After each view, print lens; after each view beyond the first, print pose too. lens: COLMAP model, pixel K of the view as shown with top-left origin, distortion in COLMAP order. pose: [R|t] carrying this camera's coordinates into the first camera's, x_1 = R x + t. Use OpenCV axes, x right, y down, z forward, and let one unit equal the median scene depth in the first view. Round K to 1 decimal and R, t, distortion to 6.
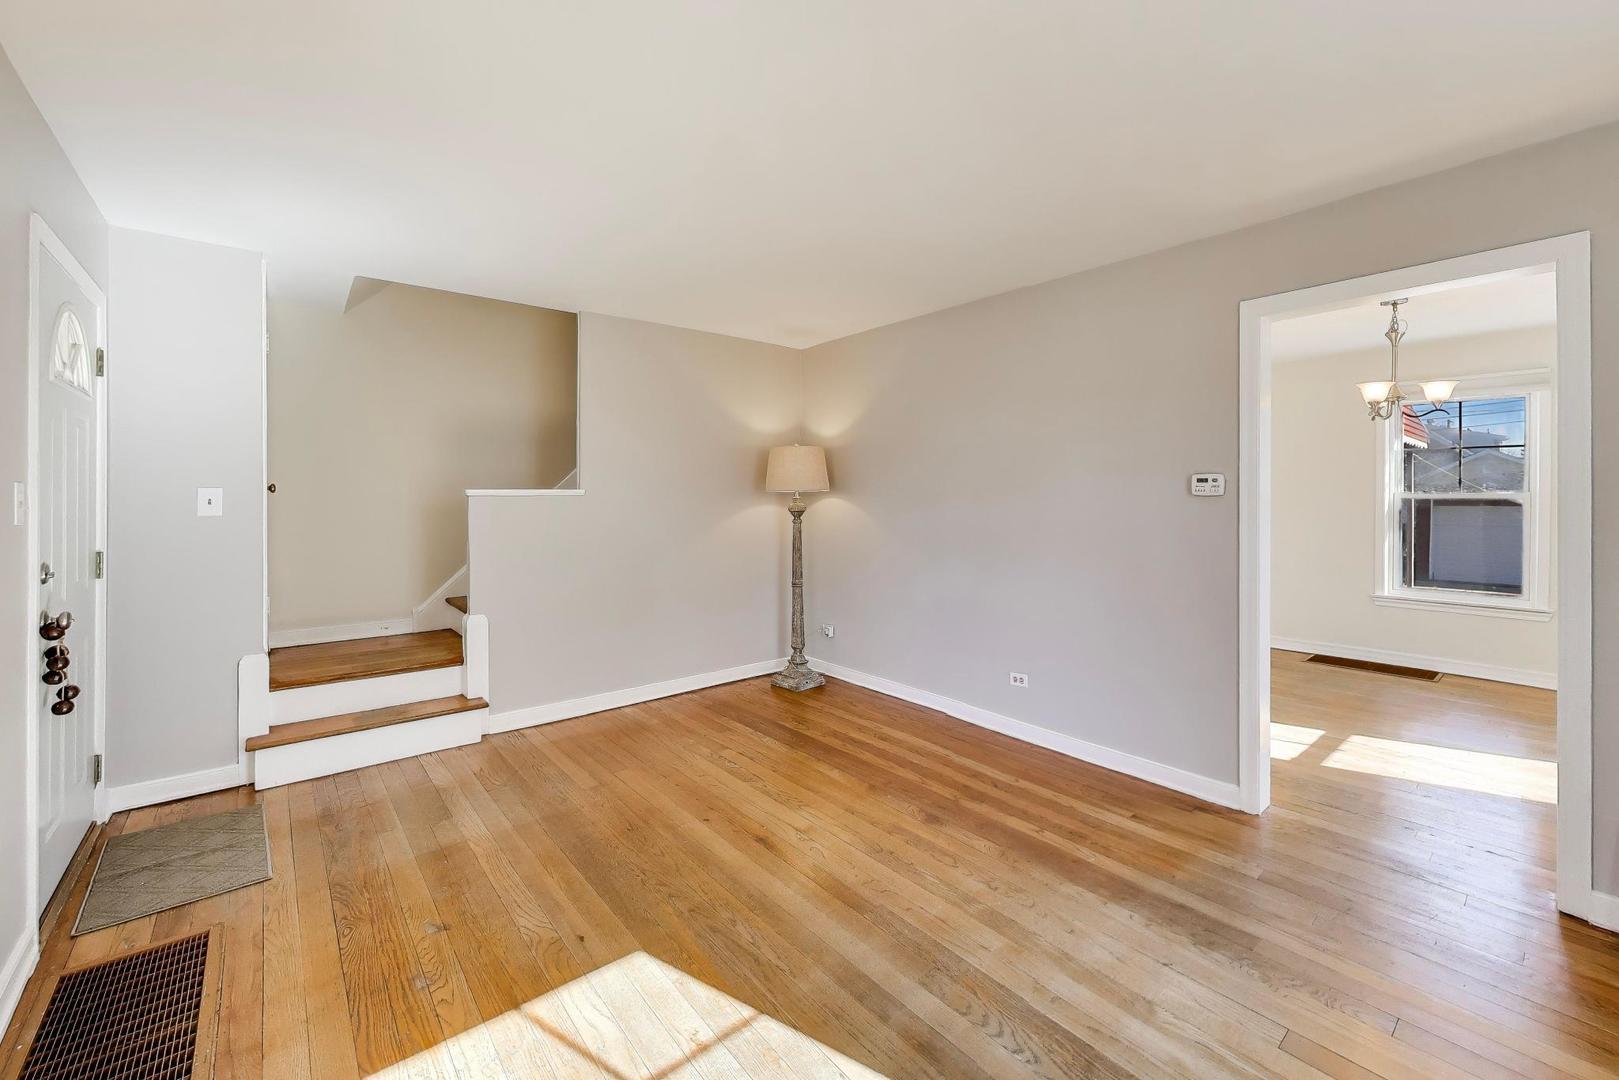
lens RADIAL K [[660.6, 0, 835.4], [0, 660.6, 493.9], [0, 0, 1]] dist [0.001186, 0.000042]
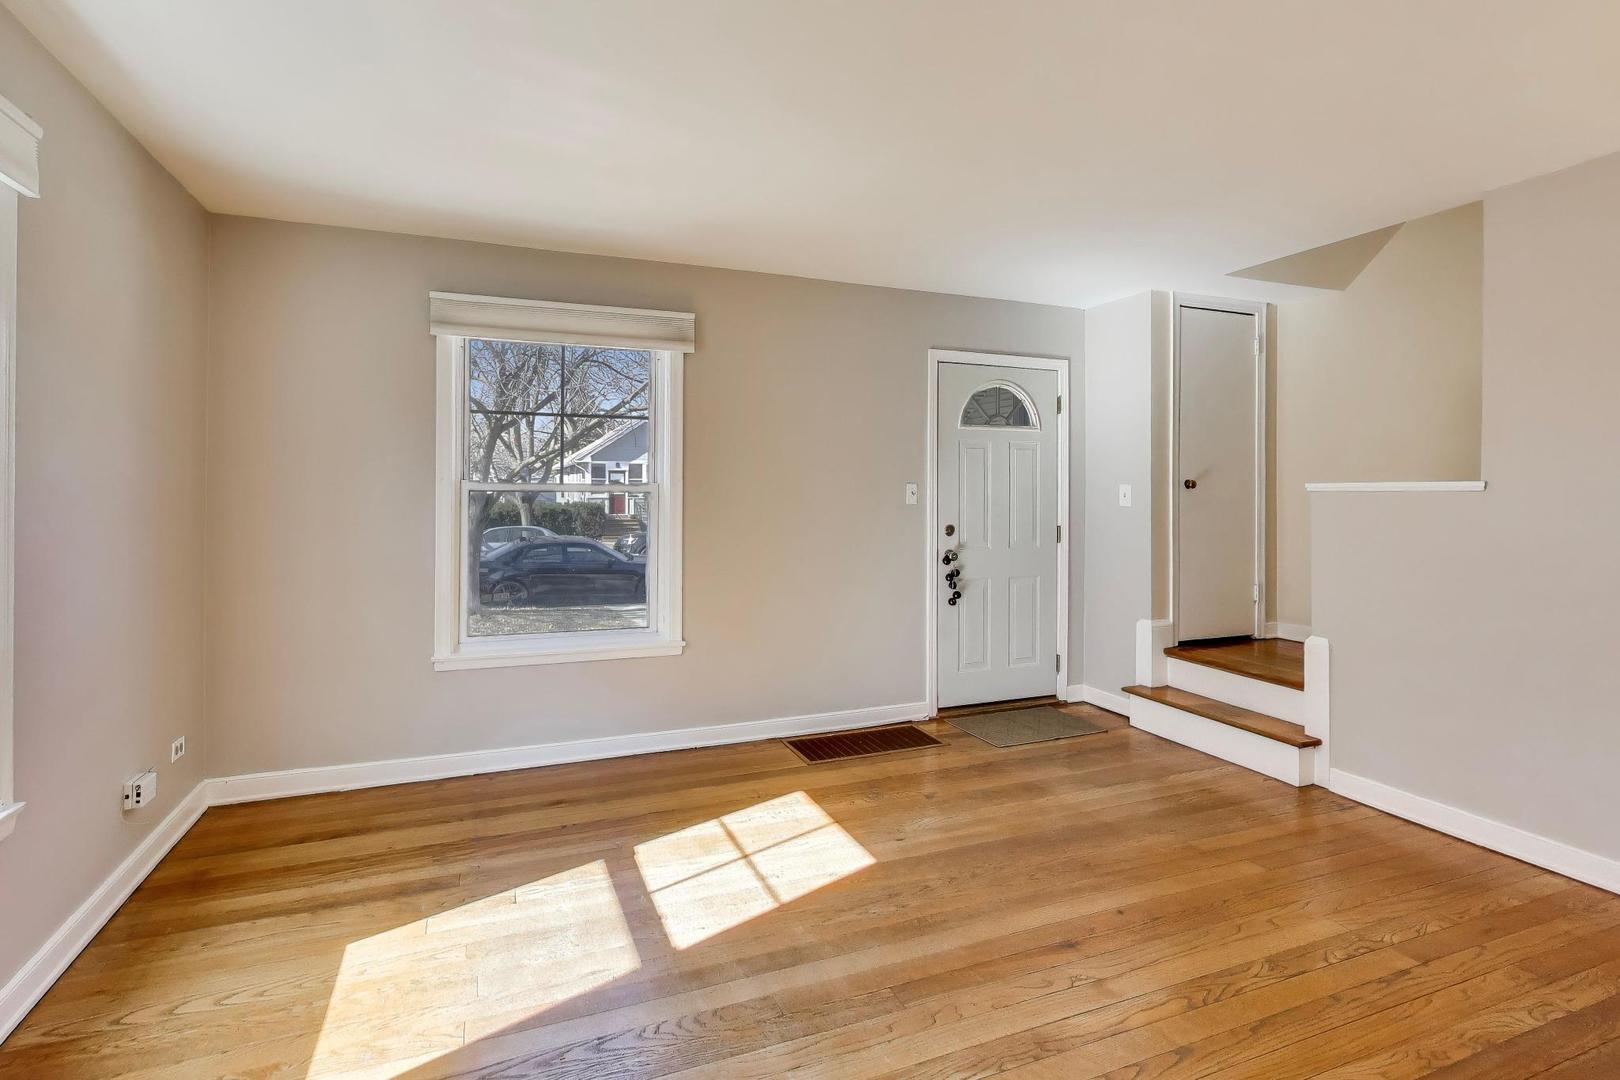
lens RADIAL K [[738.9, 0, 757.3], [0, 738.9, 486.9], [0, 0, 1]] dist [0.002133, 0.000645]
pose [[-0.343791, -0.003838, -0.939038, 0.726455], [-0.000057, 0.999992, -0.004067, 0.001361], [0.939046, -0.001345, -0.343788, 0.858086]]
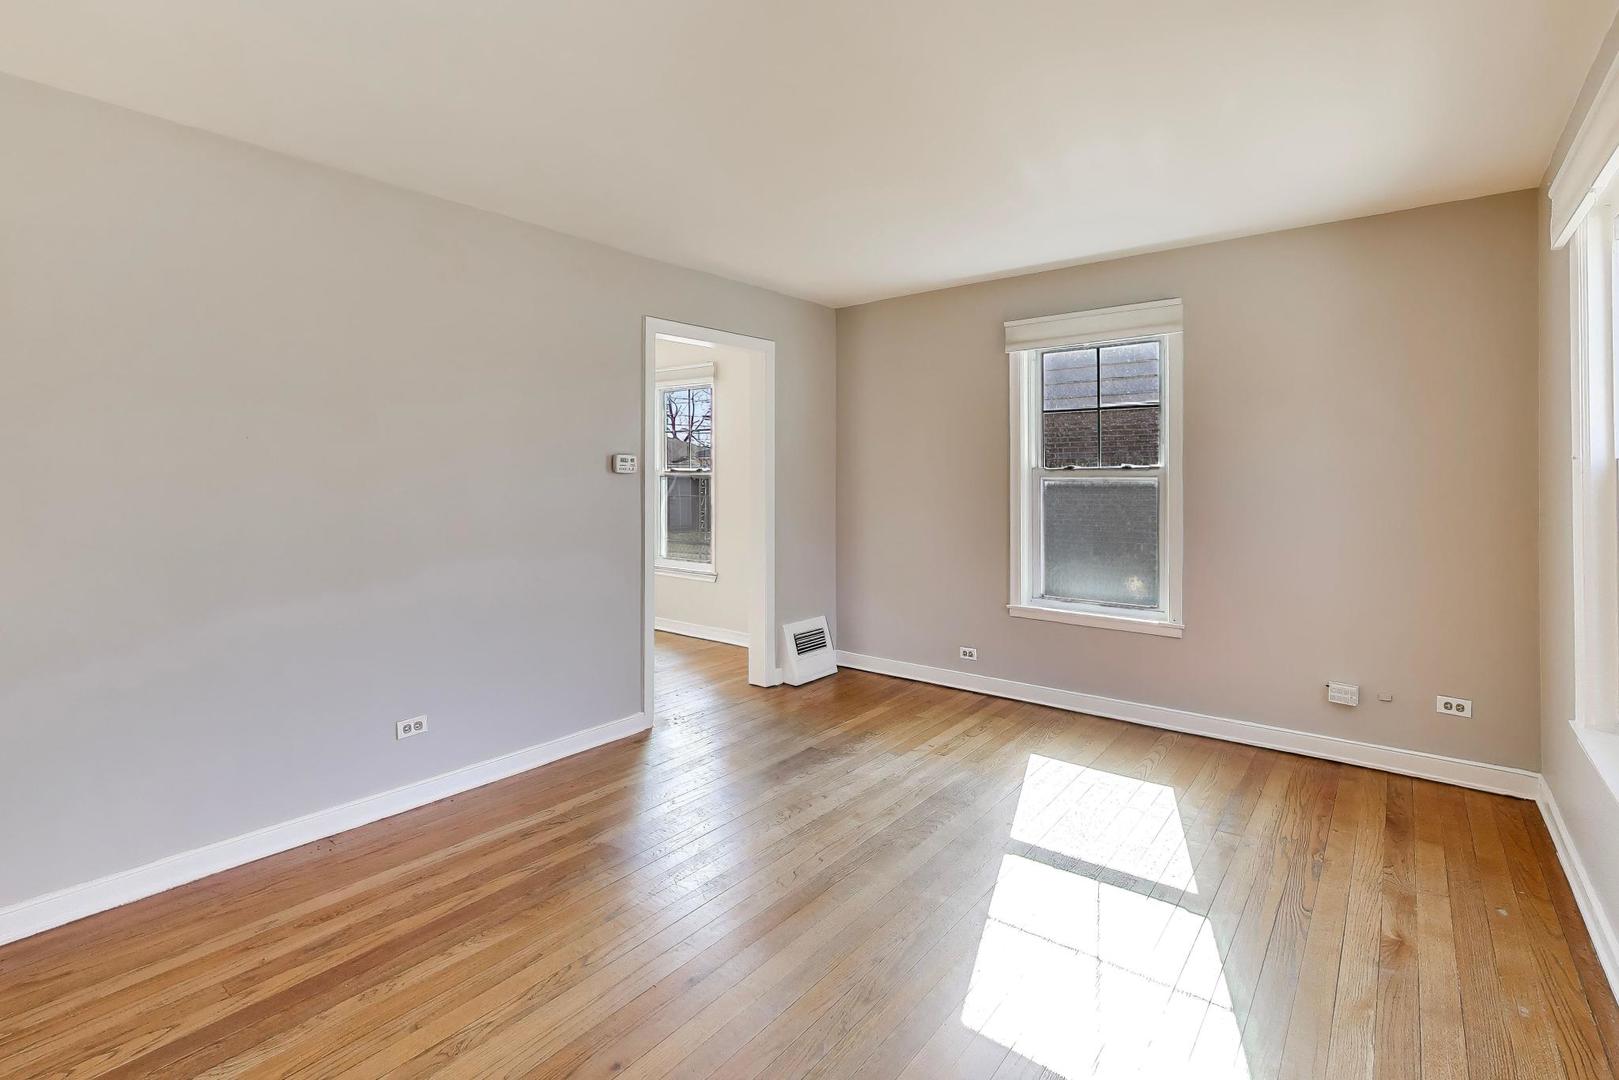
lens RADIAL K [[738.5, 0, 861.0], [0, 738.5, 473.4], [0, 0, 1]] dist [0.002133, 0.000645]
pose [[-0.223107, -0.001727, 0.974792, -0.798446], [0.000789, 0.999998, 0.001953, 0.000426], [-0.974794, 0.001205, -0.223106, 0.895819]]
